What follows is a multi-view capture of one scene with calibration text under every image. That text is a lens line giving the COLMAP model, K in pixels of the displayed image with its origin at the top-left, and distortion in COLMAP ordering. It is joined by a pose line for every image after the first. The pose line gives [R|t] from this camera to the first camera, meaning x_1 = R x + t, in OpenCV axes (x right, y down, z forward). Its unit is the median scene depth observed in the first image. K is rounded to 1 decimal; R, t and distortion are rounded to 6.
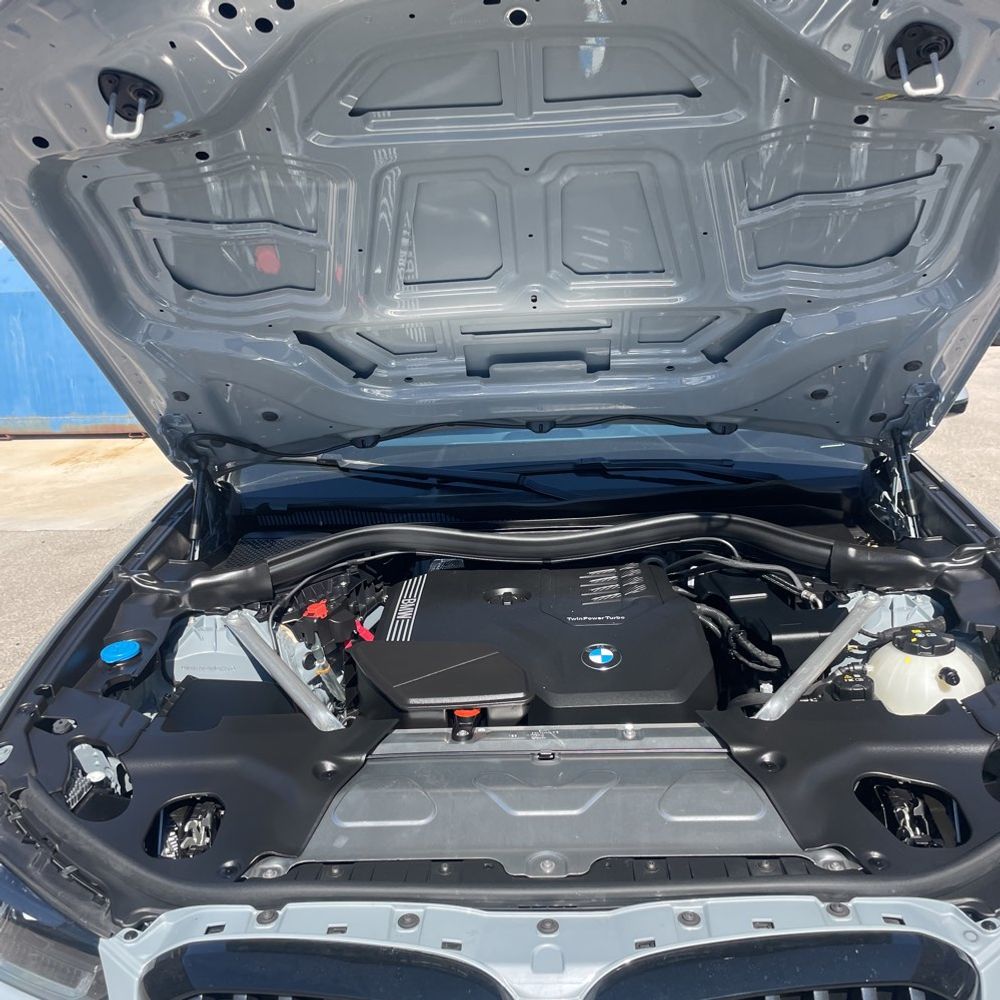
lens RADIAL K [[1010.9, 0, 497.8], [0, 1010.9, 492.9], [0, 0, 1]] dist [0.072068, -0.095136]
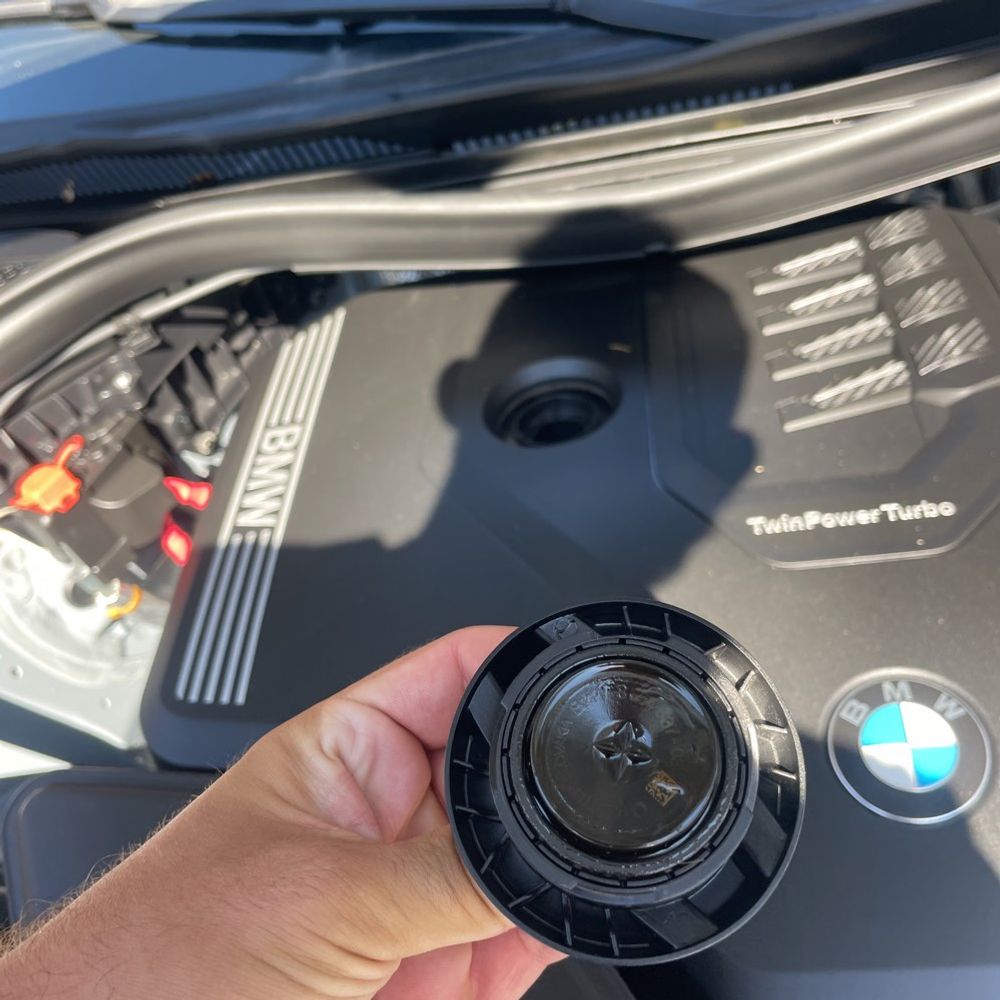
lens RADIAL K [[1010.9, 0, 497.8], [0, 1010.9, 492.9], [0, 0, 1]] dist [0.072068, -0.095136]
pose [[0.987085, -0.100443, -0.124799, 0.029378], [0.147323, 0.875146, 0.460886, -0.028798], [0.062925, -0.473320, 0.878640, 0.642450]]
